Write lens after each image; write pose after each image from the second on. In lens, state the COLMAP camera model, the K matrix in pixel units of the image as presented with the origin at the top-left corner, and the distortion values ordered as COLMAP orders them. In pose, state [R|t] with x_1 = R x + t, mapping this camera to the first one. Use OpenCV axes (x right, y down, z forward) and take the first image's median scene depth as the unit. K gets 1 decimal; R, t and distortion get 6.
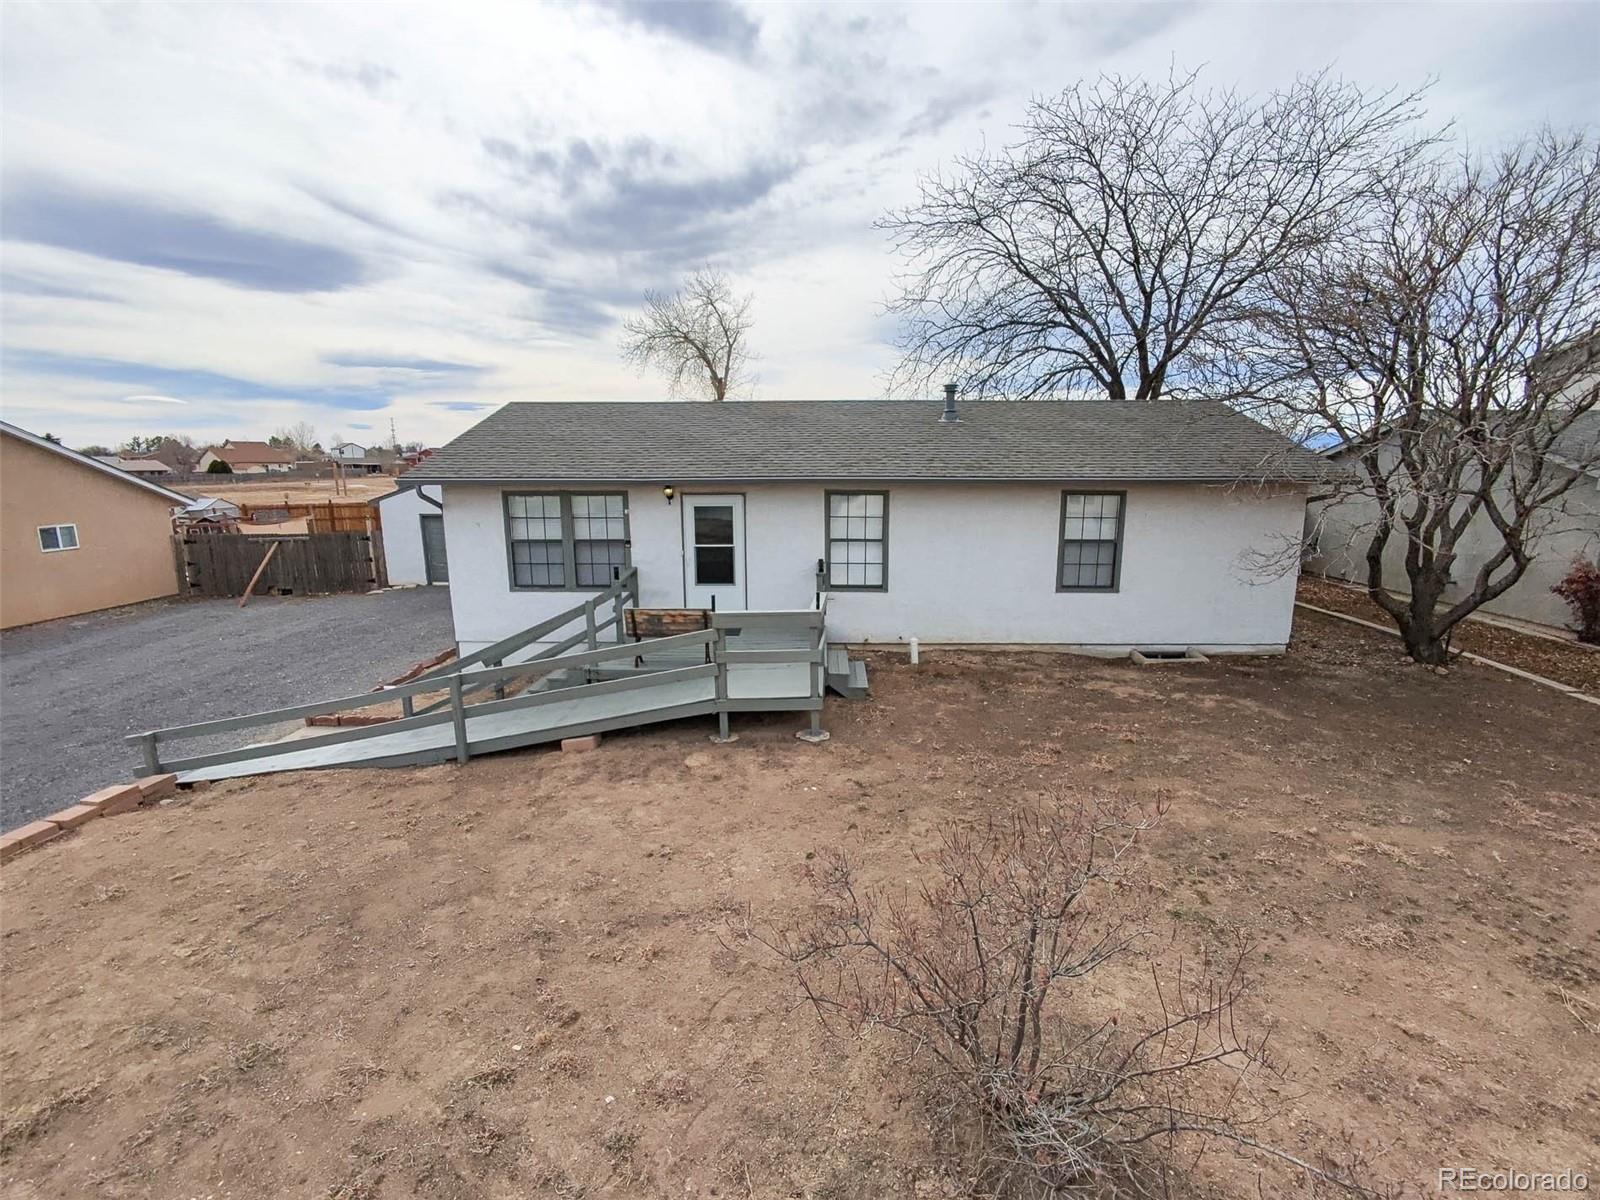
lens RADIAL K [[742.4, 0, 813.7], [0, 742.4, 612.6], [0, 0, 1]] dist [0.001044, -0.005724]
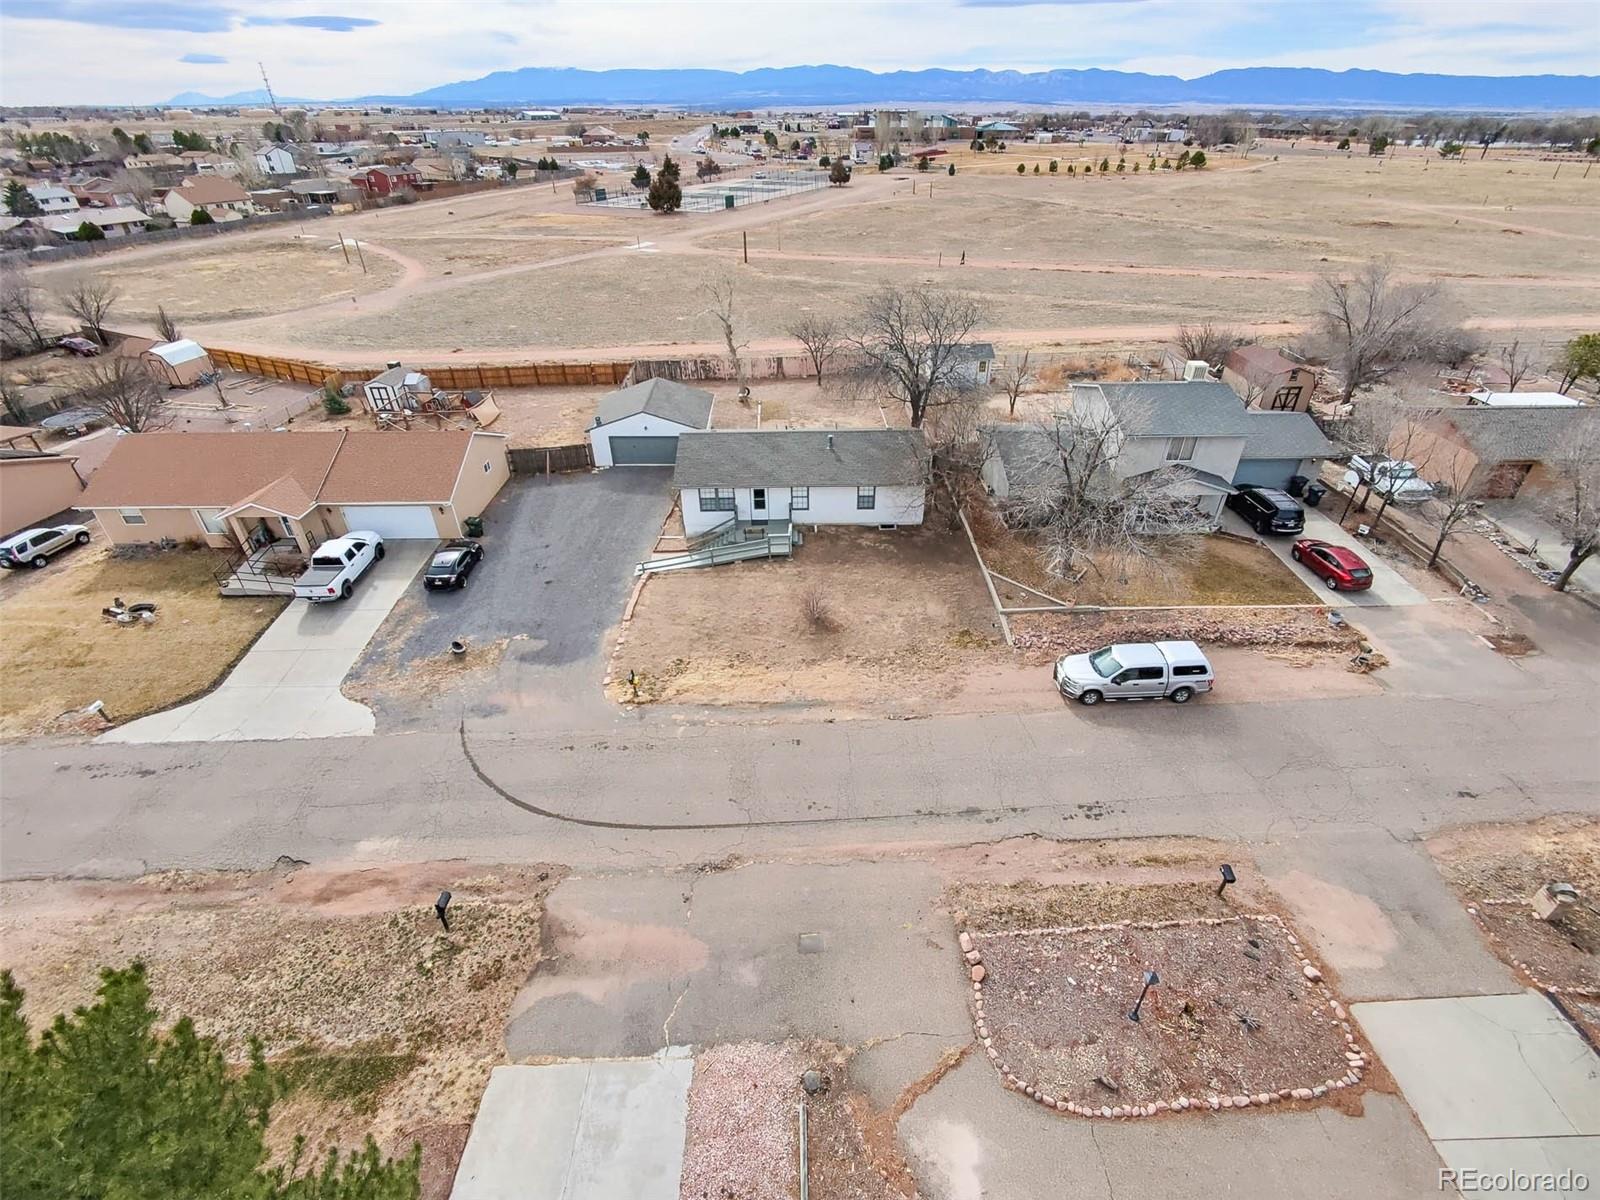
lens RADIAL K [[742.4, 0, 813.7], [0, 742.4, 612.6], [0, 0, 1]] dist [0.001044, -0.005724]
pose [[0.998830, -0.026065, 0.040741, -0.037952], [0.008222, 0.921600, 0.388054, -1.042118], [-0.047661, -0.387265, 0.920736, -2.670666]]
